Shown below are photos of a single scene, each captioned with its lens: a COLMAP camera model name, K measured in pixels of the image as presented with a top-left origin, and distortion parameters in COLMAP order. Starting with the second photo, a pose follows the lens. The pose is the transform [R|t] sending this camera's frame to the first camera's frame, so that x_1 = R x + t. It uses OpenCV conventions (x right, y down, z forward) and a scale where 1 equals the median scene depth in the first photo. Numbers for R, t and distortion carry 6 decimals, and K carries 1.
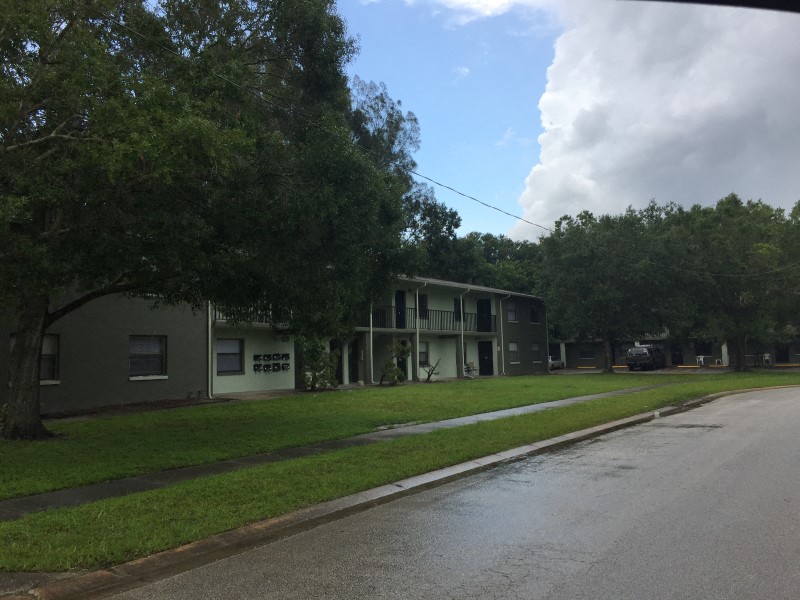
lens RADIAL K [[692.3, 0, 400.0], [0, 692.3, 300.0], [0, 0, 1]] dist [-0.000348, -0.003370]
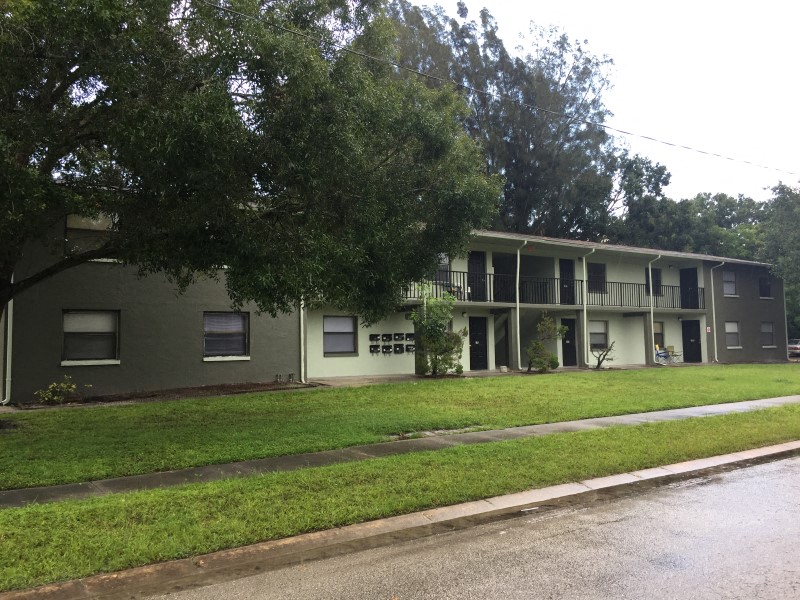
lens RADIAL K [[692.3, 0, 400.0], [0, 692.3, 300.0], [0, 0, 1]] dist [-0.000348, -0.003370]
pose [[0.938860, -0.007744, -0.344212, 0.098807], [0.017788, 0.999503, 0.026032, 0.010142], [0.343839, -0.030563, 0.938531, 0.143016]]
